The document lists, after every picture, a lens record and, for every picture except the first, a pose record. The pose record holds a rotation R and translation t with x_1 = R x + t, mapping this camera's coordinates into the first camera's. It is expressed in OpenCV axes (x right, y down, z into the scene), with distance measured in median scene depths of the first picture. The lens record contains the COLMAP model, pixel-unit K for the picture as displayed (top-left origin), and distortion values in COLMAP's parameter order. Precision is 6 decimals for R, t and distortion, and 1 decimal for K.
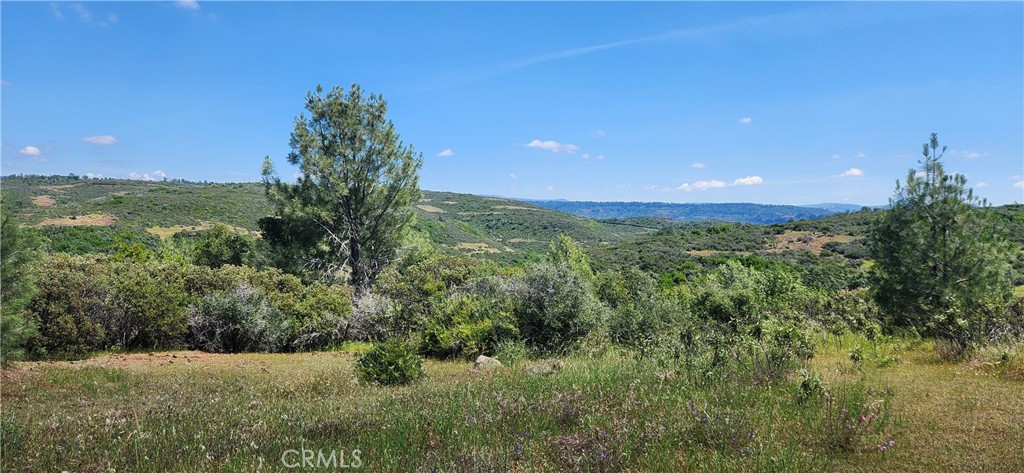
lens RADIAL K [[686.0, 0, 503.7], [0, 686.0, 232.4], [0, 0, 1]] dist [0.077412, -0.062716]
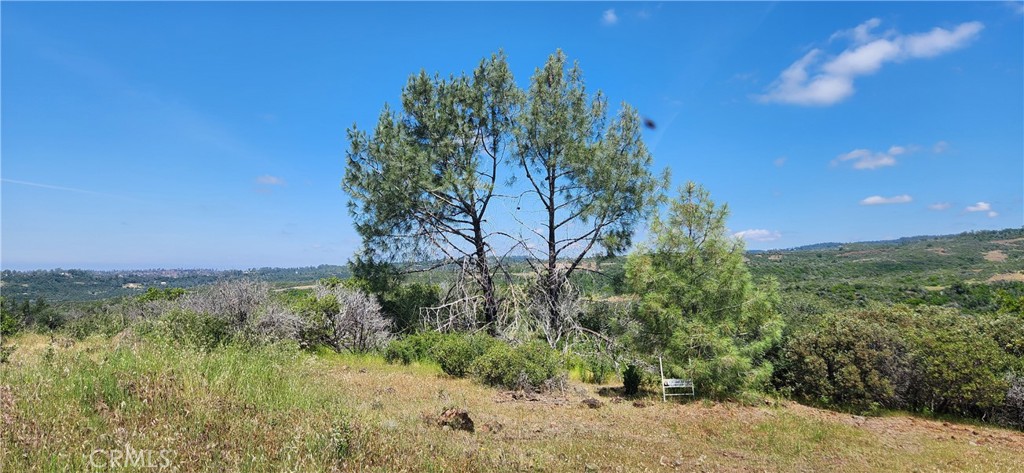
lens RADIAL K [[686.0, 0, 496.3], [0, 686.0, 242.0], [0, 0, 1]] dist [0.077412, -0.062716]
pose [[0.360655, -0.069232, -0.930126, 0.061130], [0.007196, 0.997418, -0.071450, 0.008109], [0.932671, 0.019075, 0.360222, 0.121066]]
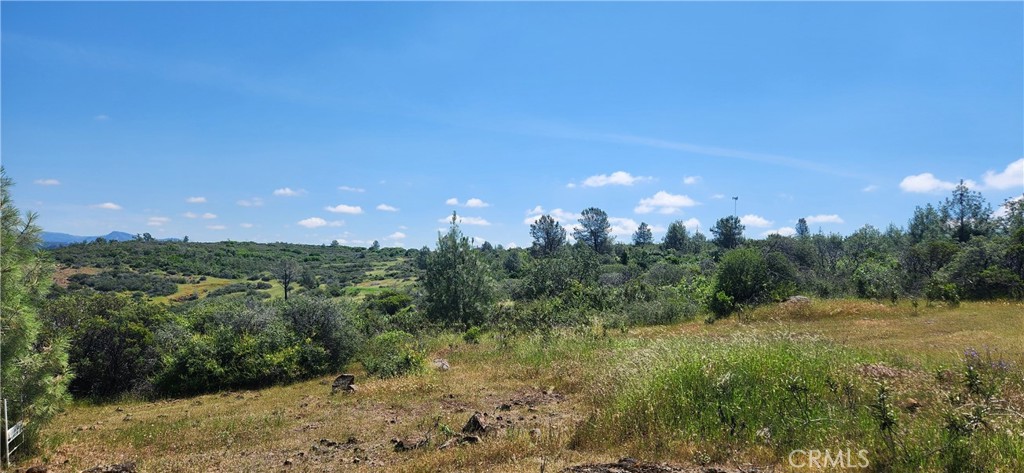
lens RADIAL K [[686.0, 0, 506.0], [0, 686.0, 239.3], [0, 0, 1]] dist [0.077412, -0.062716]
pose [[0.514358, 0.040347, 0.856626, -0.484516], [-0.010154, 0.999109, -0.040961, -0.005787], [-0.857516, 0.012371, 0.514309, 0.052704]]
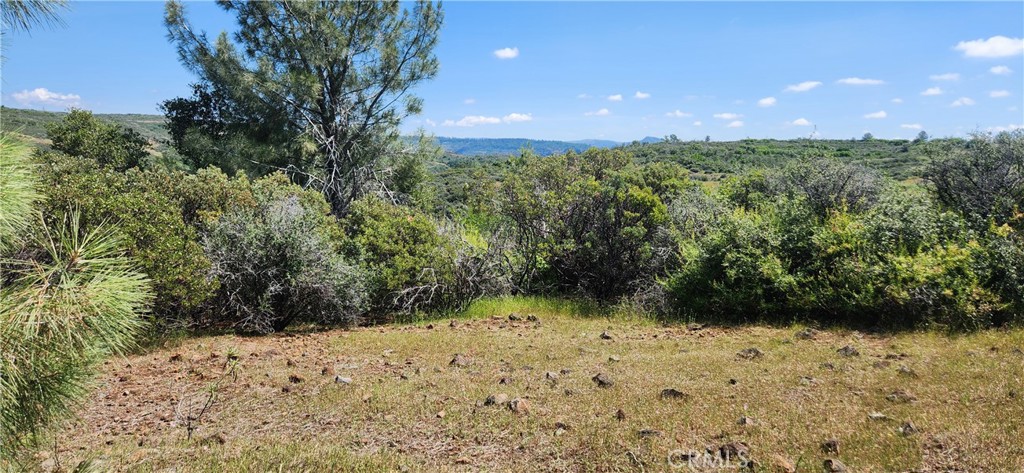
lens RADIAL K [[686.0, 0, 496.2], [0, 686.0, 227.4], [0, 0, 1]] dist [0.077412, -0.062716]
pose [[0.954180, -0.030034, 0.297721, -0.280483], [0.003933, 0.996123, 0.087885, 0.040507], [-0.299207, -0.082687, 0.950599, 0.359761]]
